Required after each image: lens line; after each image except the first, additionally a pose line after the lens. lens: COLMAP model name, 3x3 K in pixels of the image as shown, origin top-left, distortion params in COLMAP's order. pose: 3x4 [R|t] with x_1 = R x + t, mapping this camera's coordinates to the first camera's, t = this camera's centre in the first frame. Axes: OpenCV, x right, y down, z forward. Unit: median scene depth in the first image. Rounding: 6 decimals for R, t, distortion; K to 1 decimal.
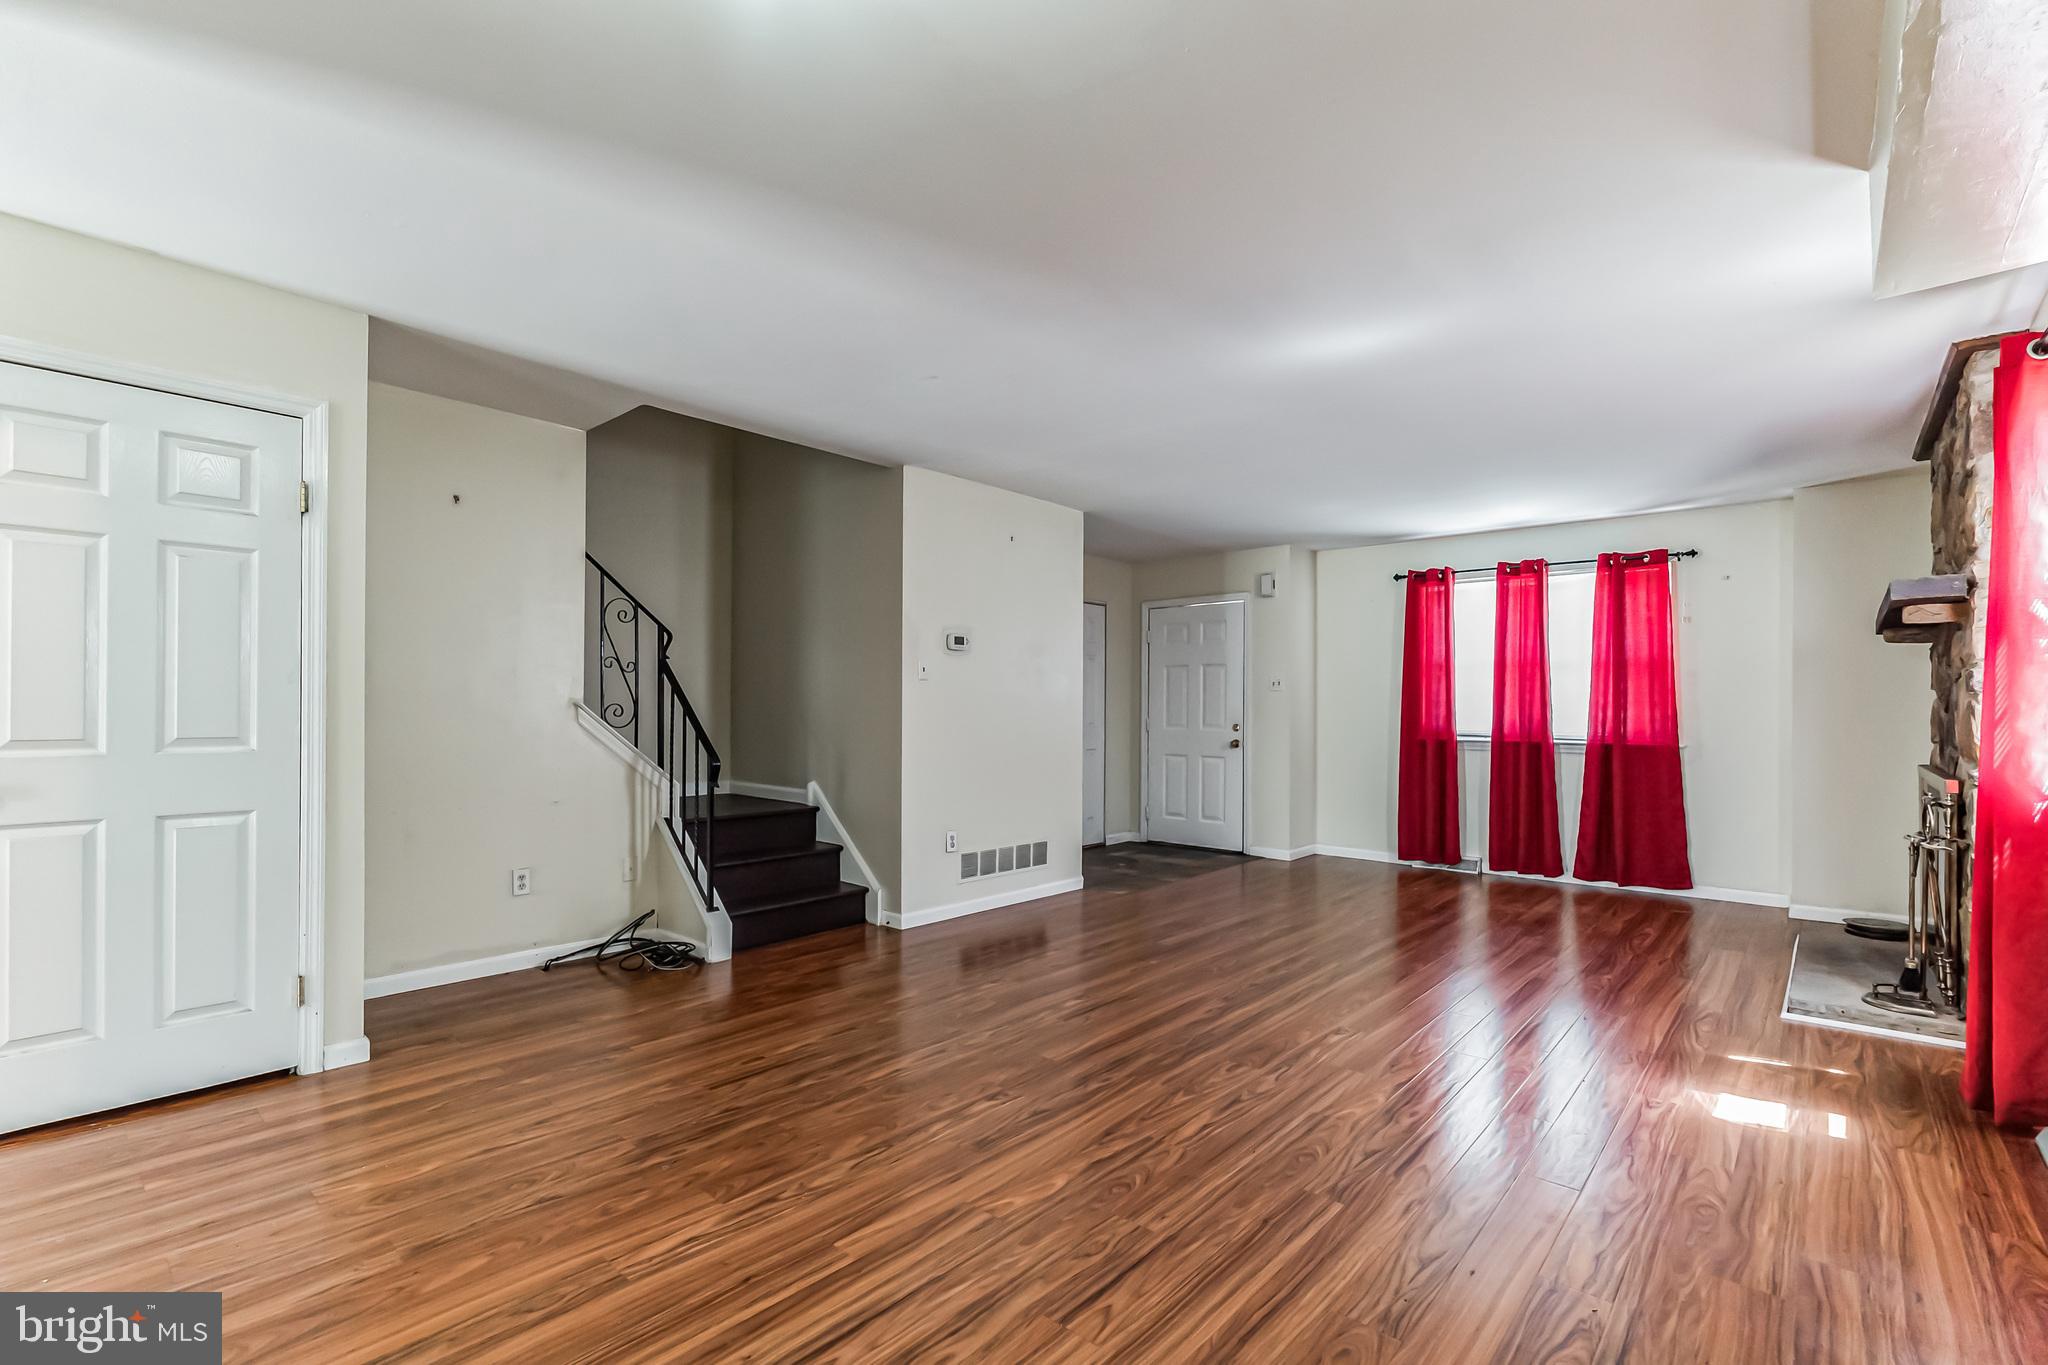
lens RADIAL K [[907.2, 0, 1027.3], [0, 907.2, 700.5], [0, 0, 1]] dist [-0.036259, 0.000068]
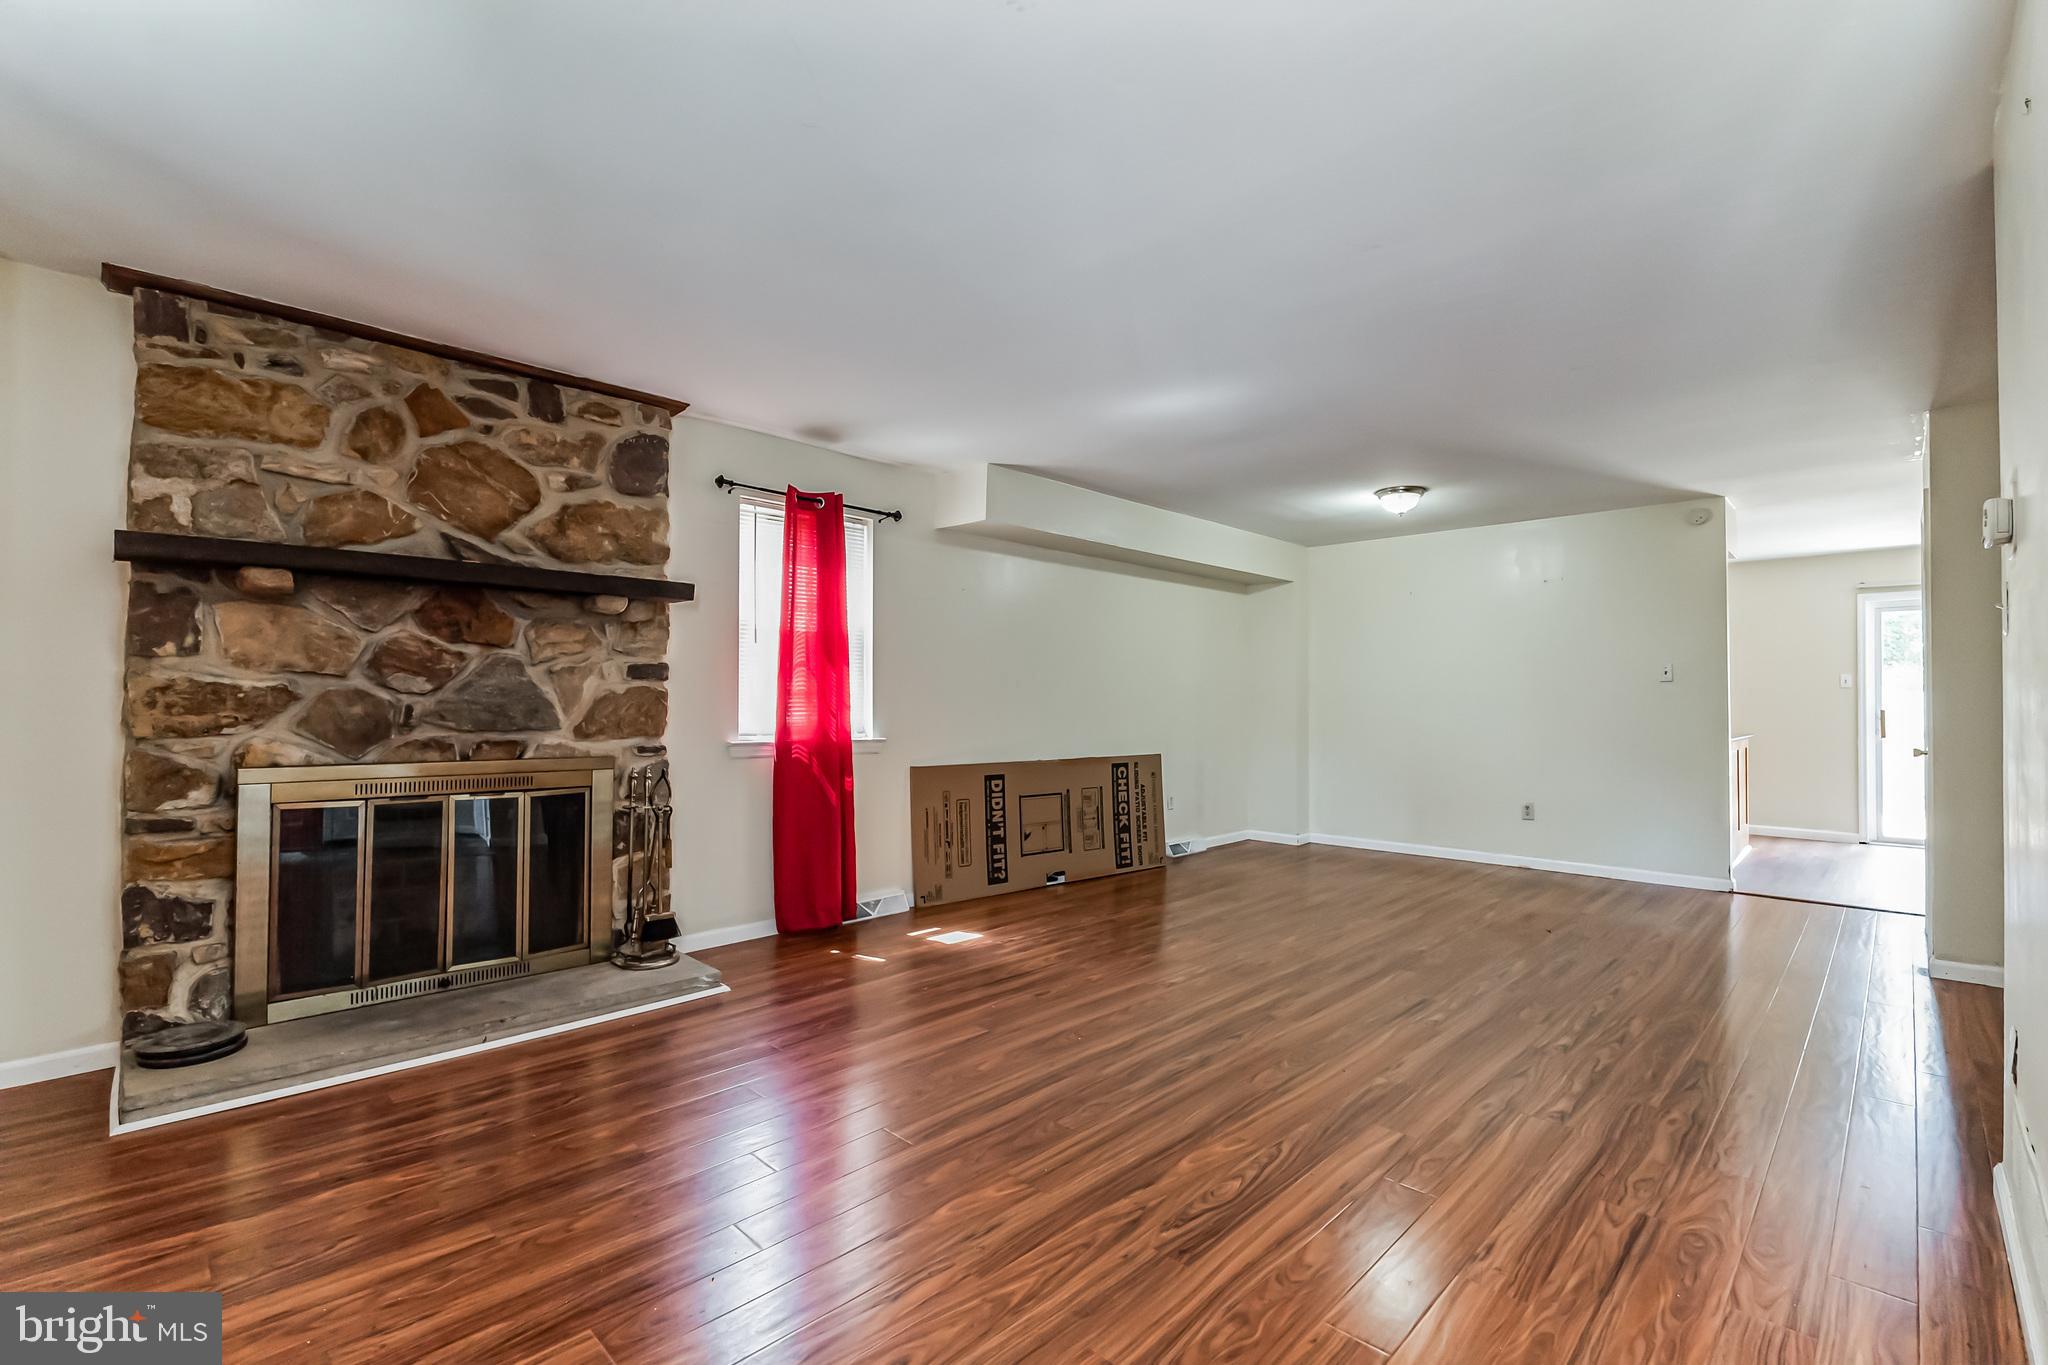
lens RADIAL K [[907.2, 0, 1027.3], [0, 907.2, 700.5], [0, 0, 1]] dist [-0.036259, 0.000068]
pose [[-0.998892, -0.005830, 0.046699, 0.520747], [-0.006371, 0.999914, -0.011436, 0.026614], [-0.046628, -0.011721, -0.998844, 2.354665]]
